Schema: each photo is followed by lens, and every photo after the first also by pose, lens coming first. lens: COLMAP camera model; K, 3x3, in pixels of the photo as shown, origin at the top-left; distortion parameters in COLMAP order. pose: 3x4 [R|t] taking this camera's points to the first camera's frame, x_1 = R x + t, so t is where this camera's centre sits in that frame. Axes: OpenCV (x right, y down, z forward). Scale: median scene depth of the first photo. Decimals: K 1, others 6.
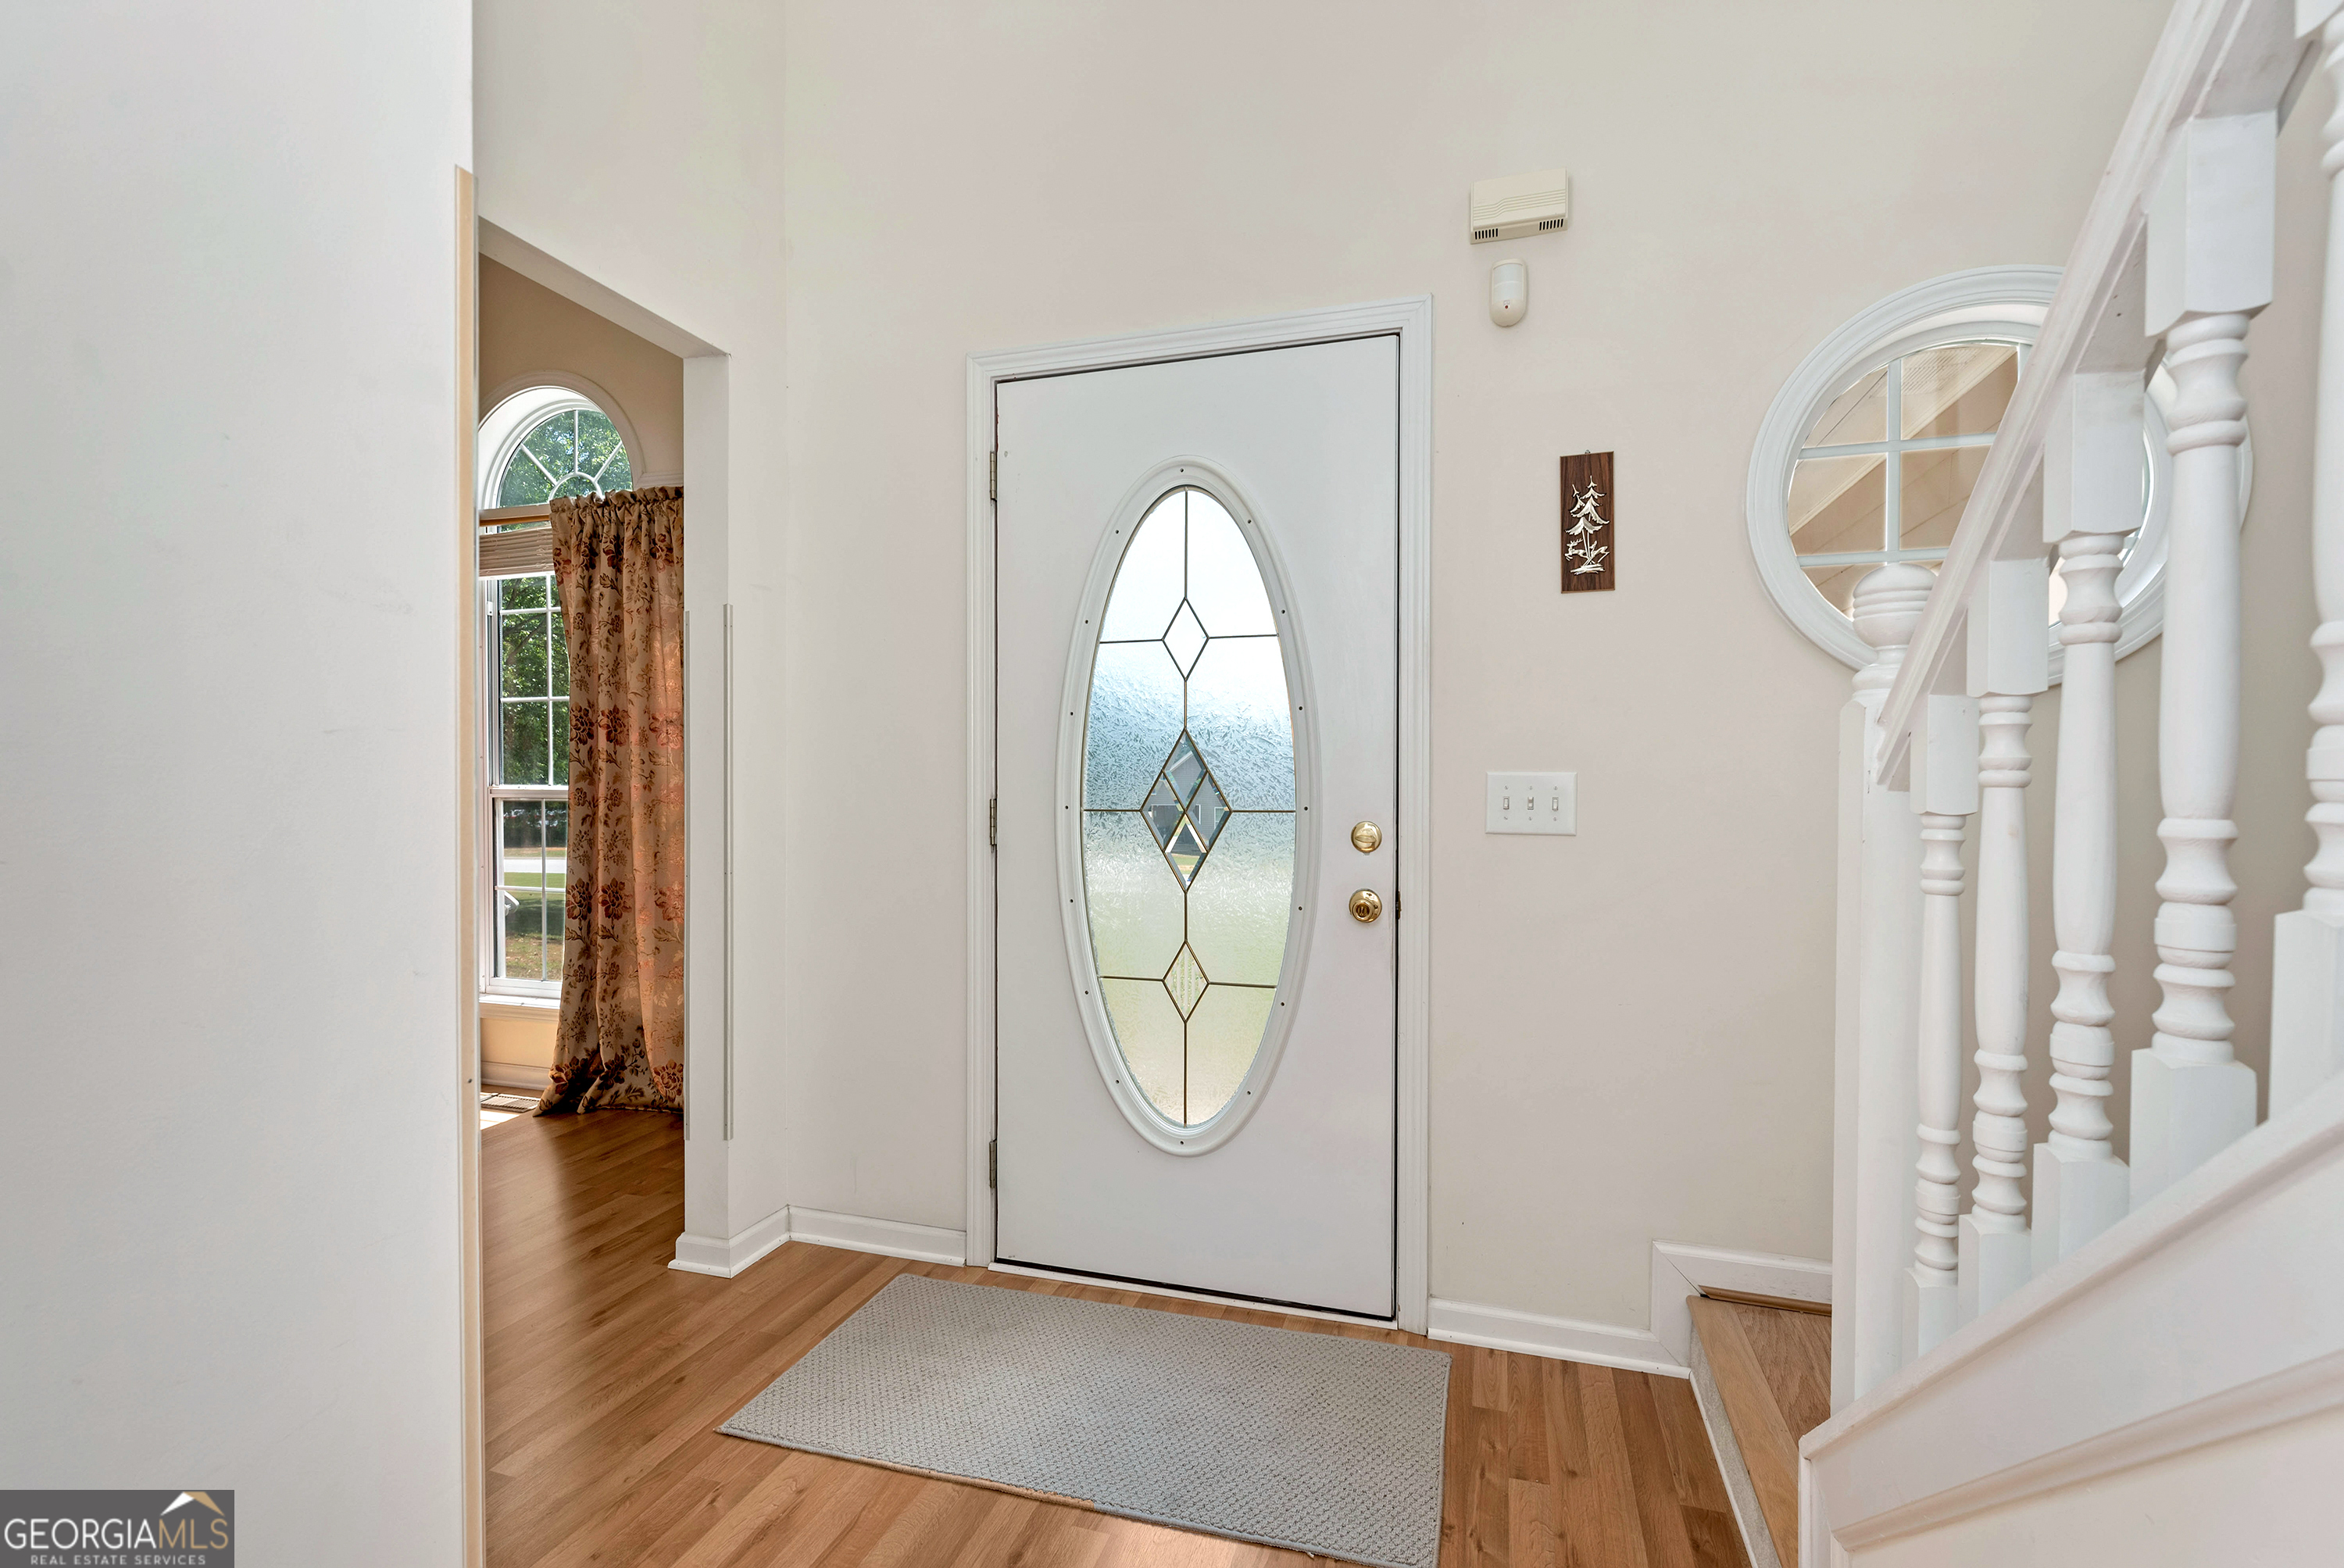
lens RADIAL K [[1045.8, 0, 1173.1], [0, 1045.8, 794.2], [0, 0, 1]] dist [0.001230, 0.000072]
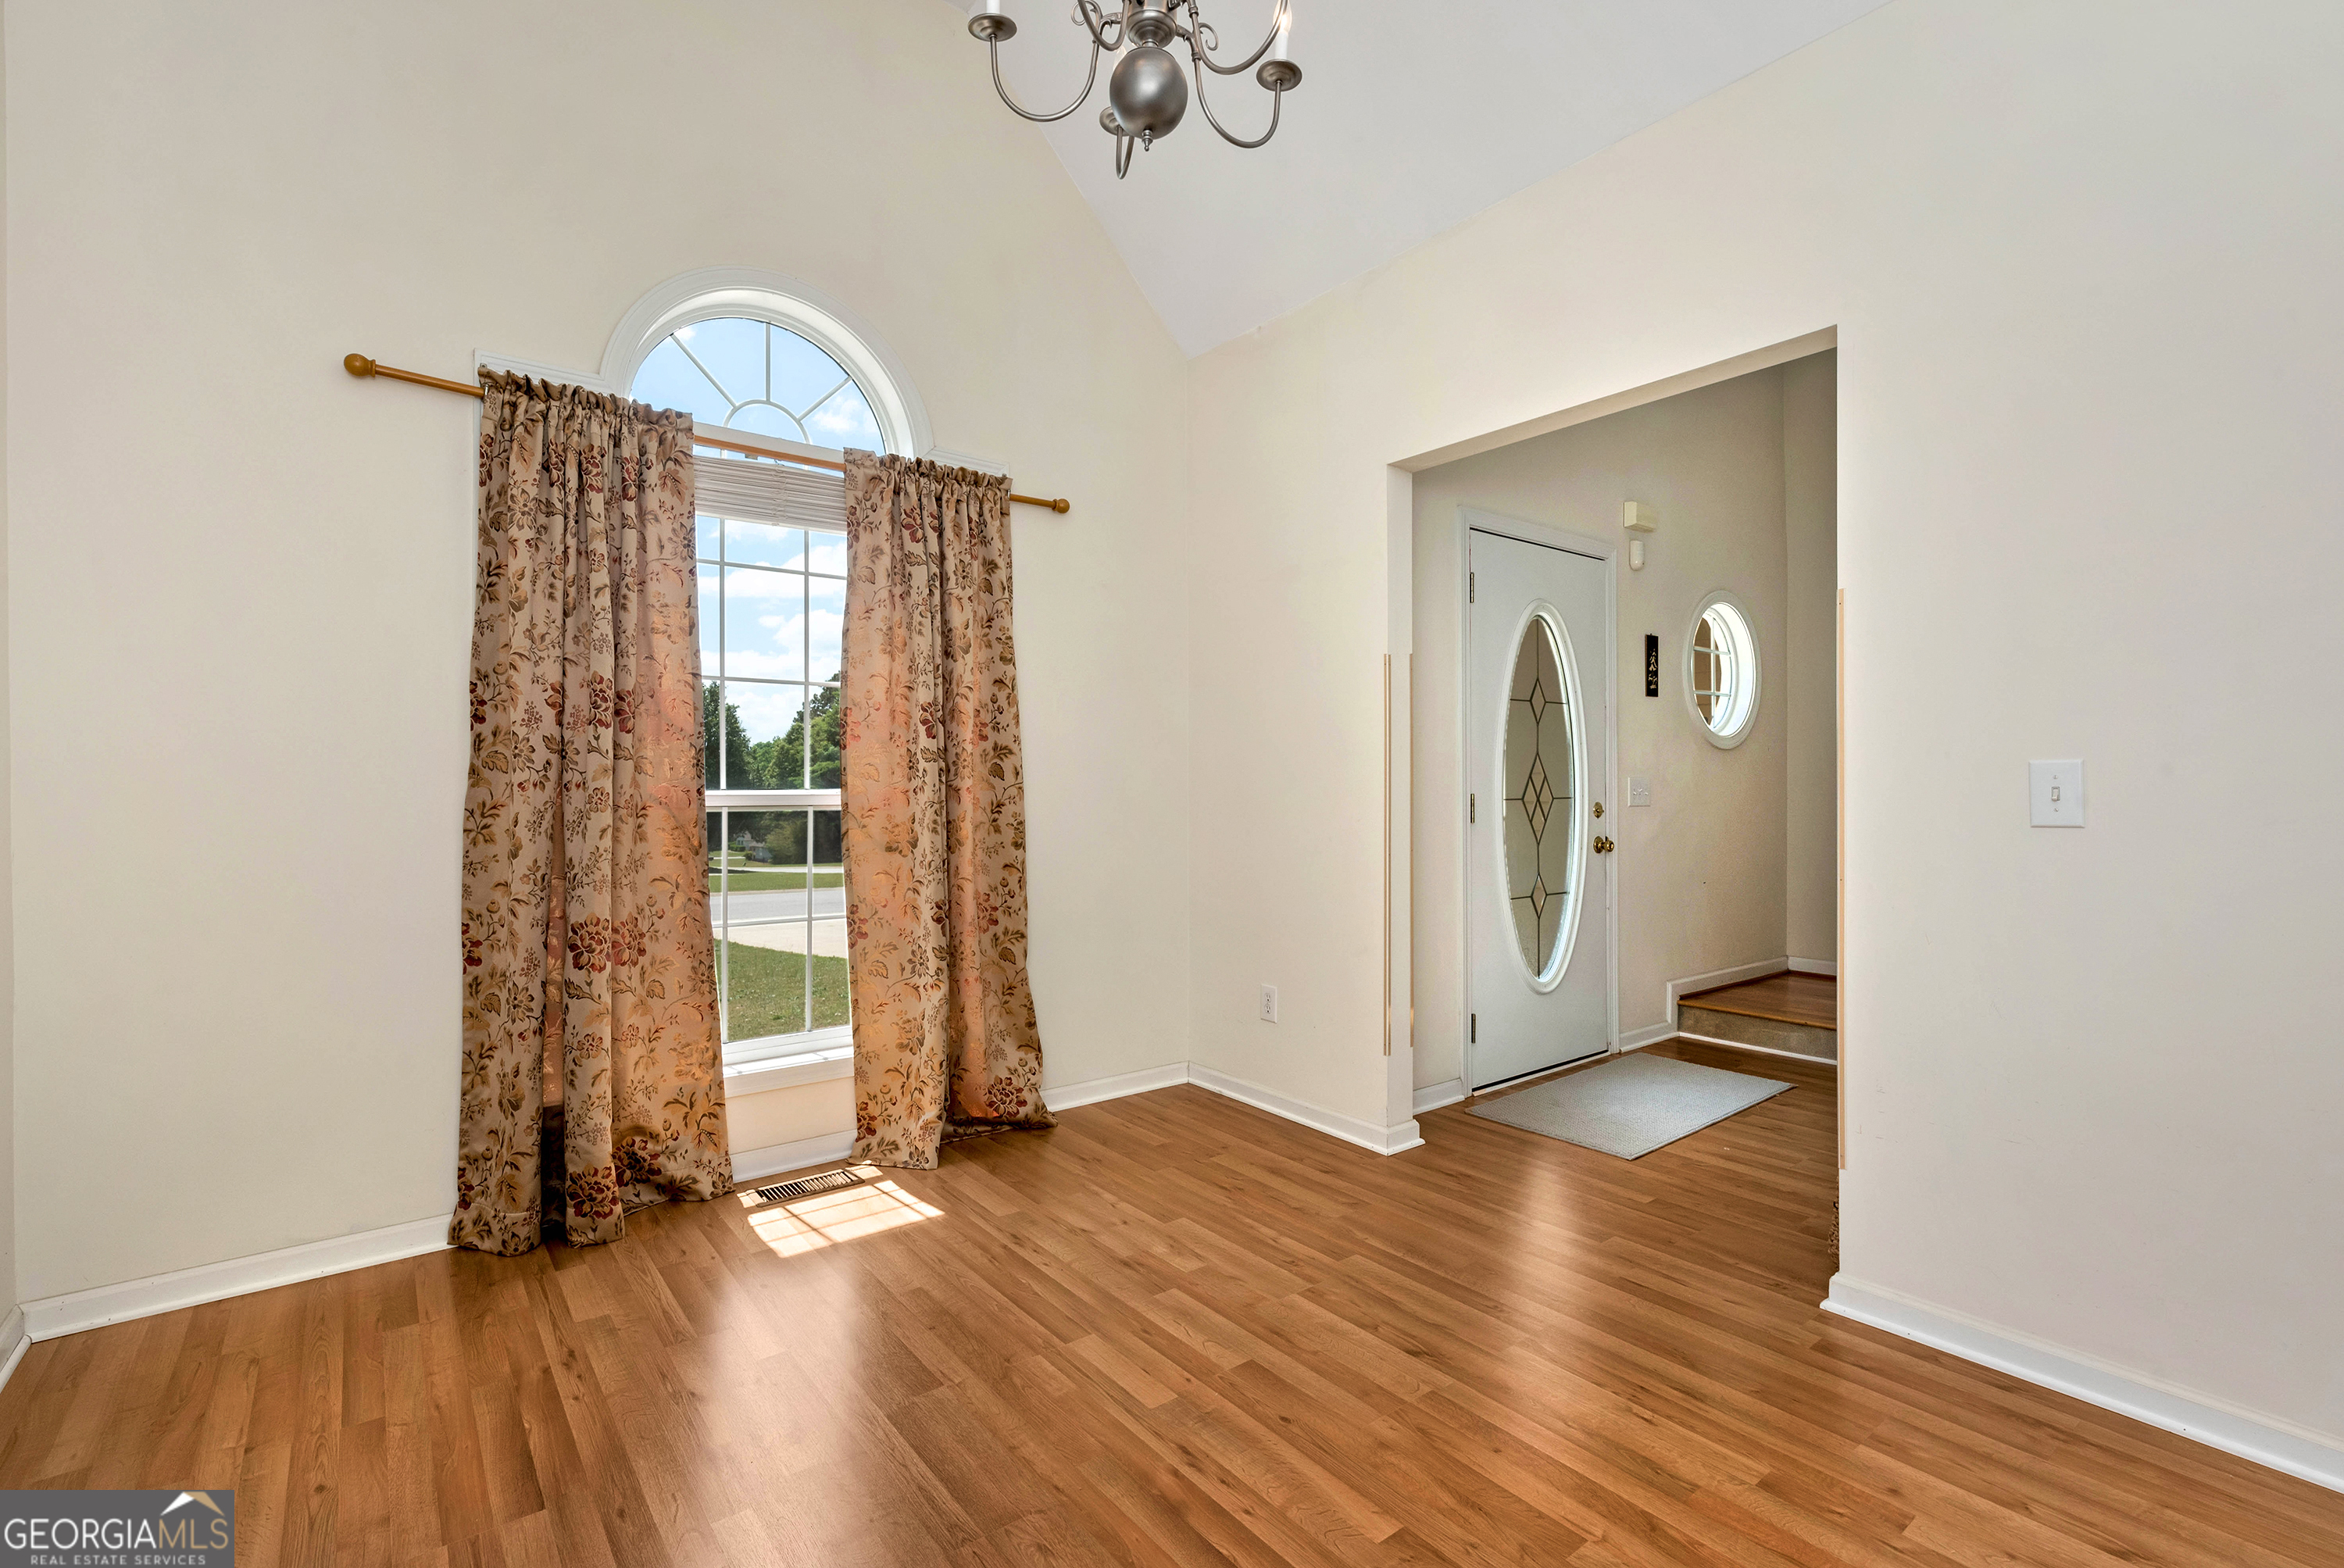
lens RADIAL K [[1057.1, 0, 1172.5], [0, 1057.1, 778.1], [0, 0, 1]] dist [0.001314, 0.000141]
pose [[0.568746, -0.001570, 0.822512, -1.844128], [0.012420, 0.999901, -0.006679, -0.014588], [-0.822419, 0.014014, 0.568709, 0.501270]]
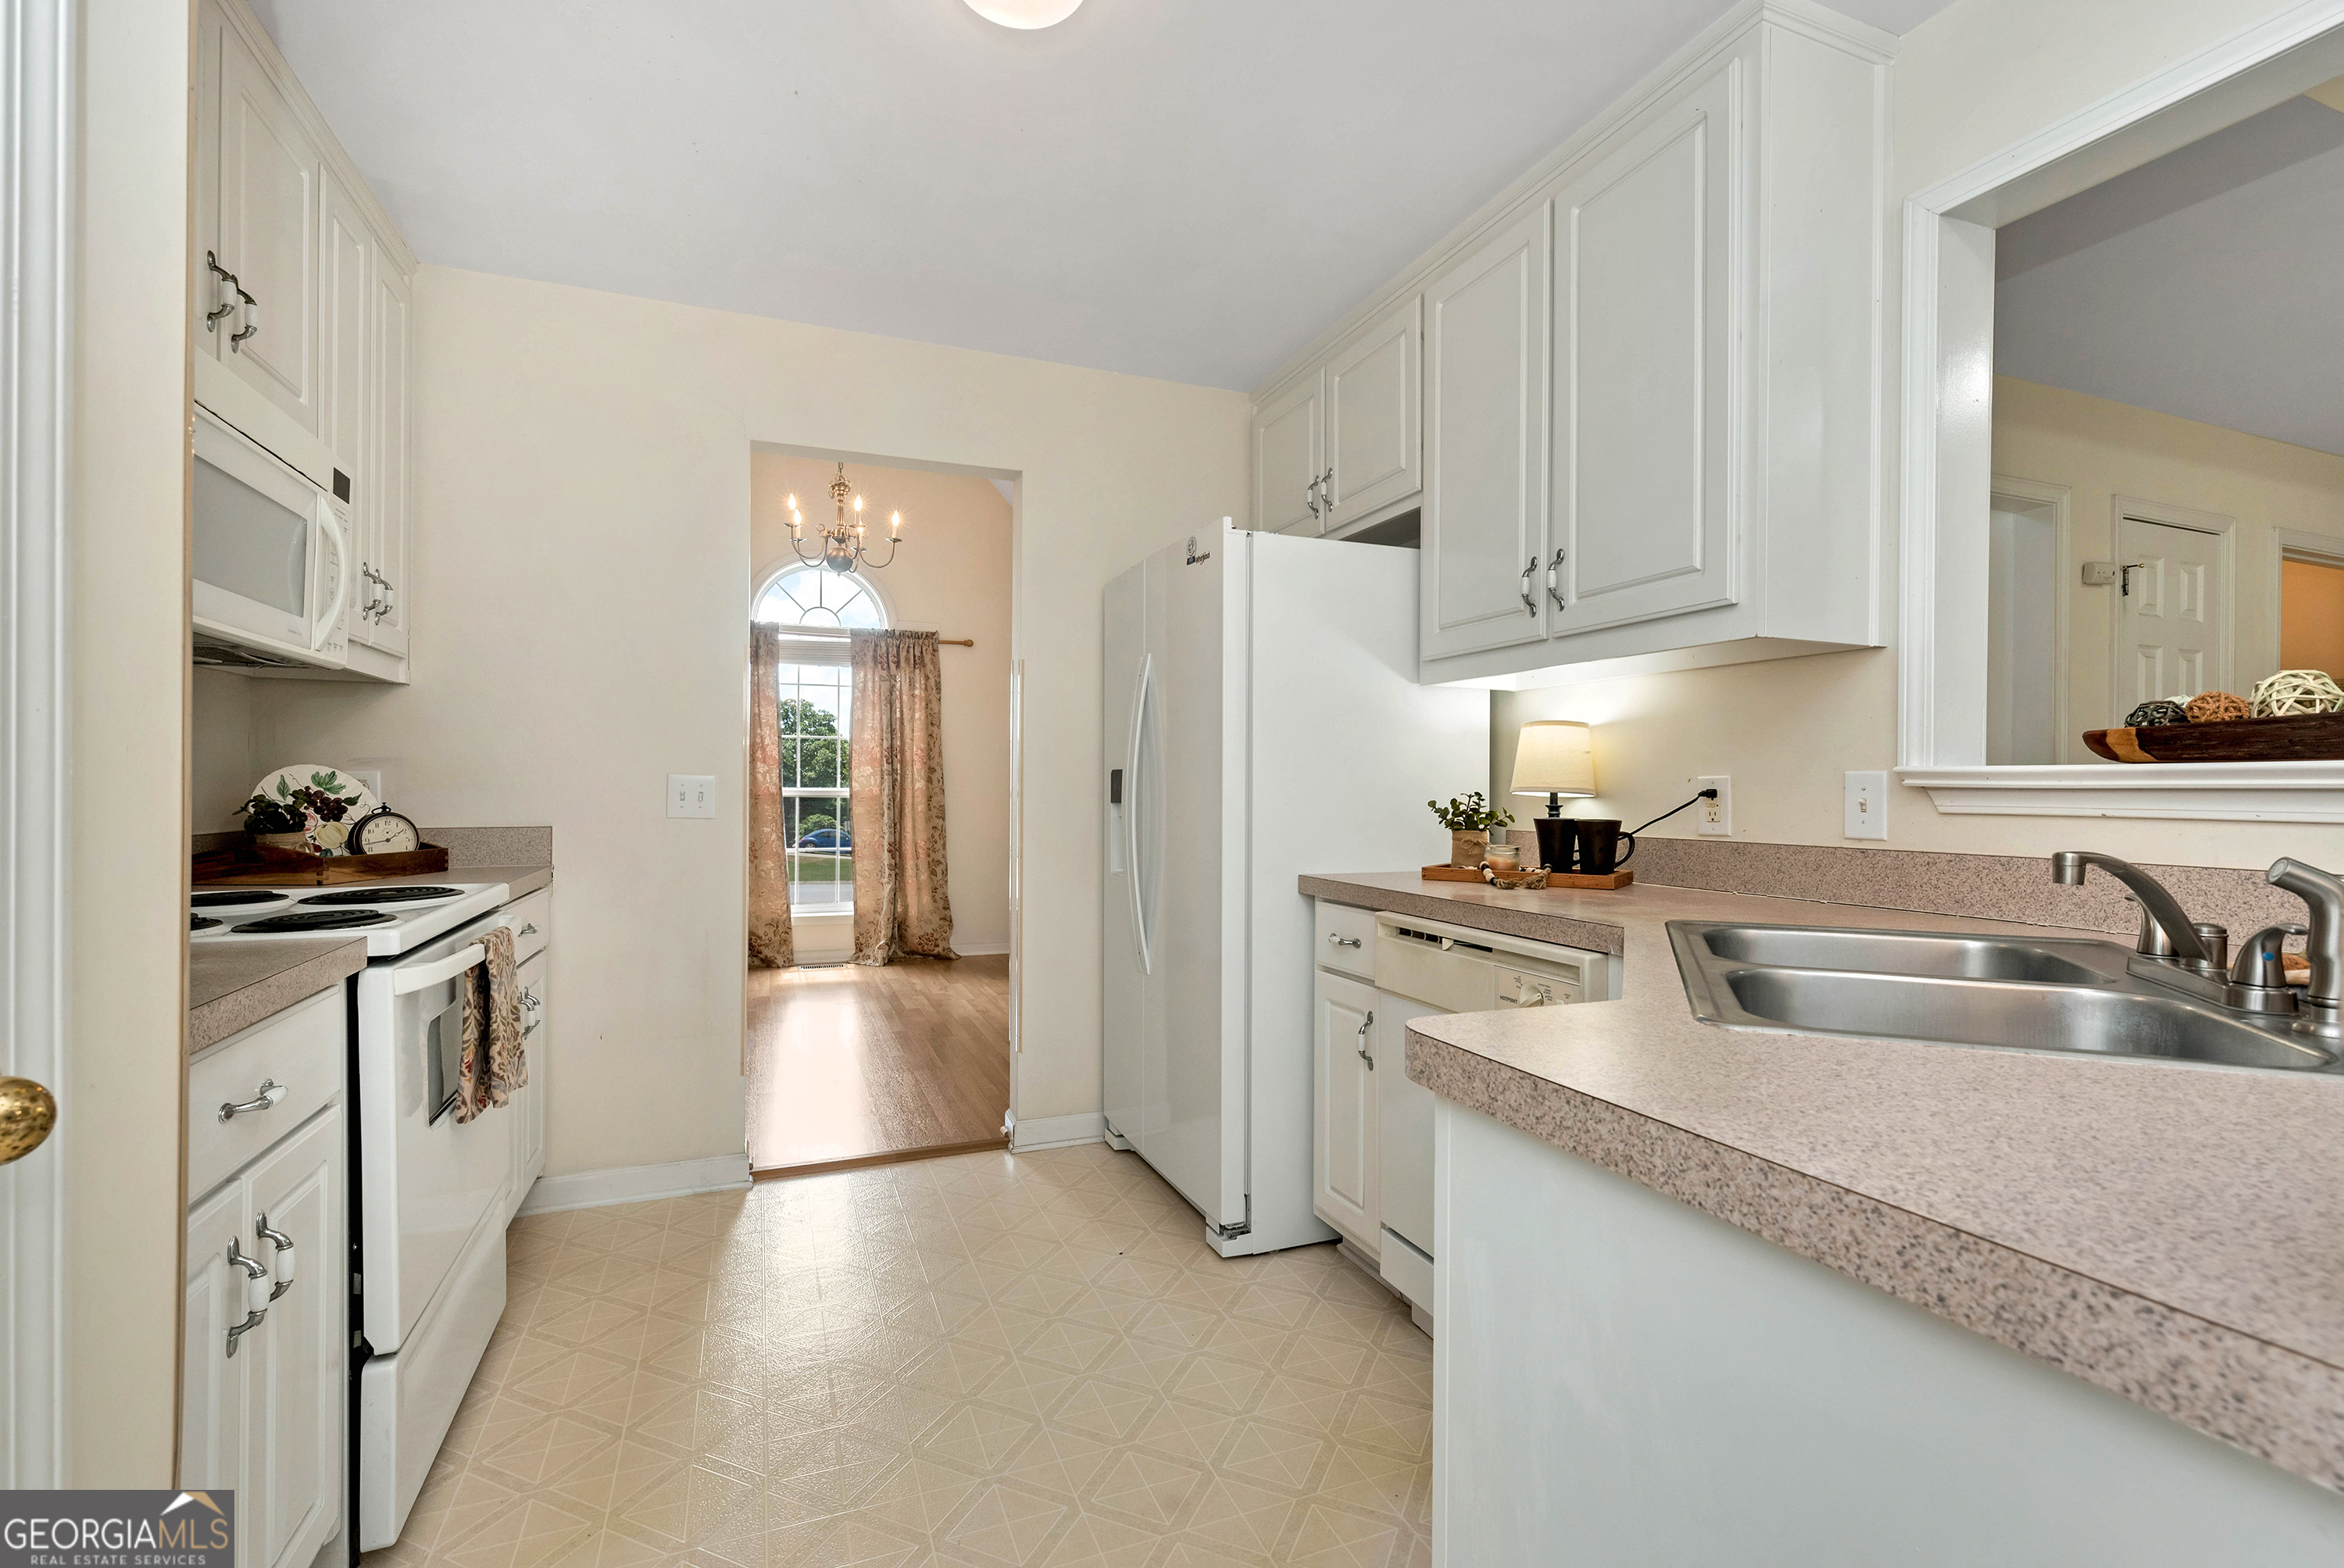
lens RADIAL K [[1045.8, 0, 1173.1], [0, 1045.8, 794.2], [0, 0, 1]] dist [0.001230, 0.000072]
pose [[0.773646, 0.000397, 0.633619, -2.097846], [-0.000635, 1.000000, 0.000149, 0.001832], [-0.633618, -0.000518, 0.773646, -1.187570]]
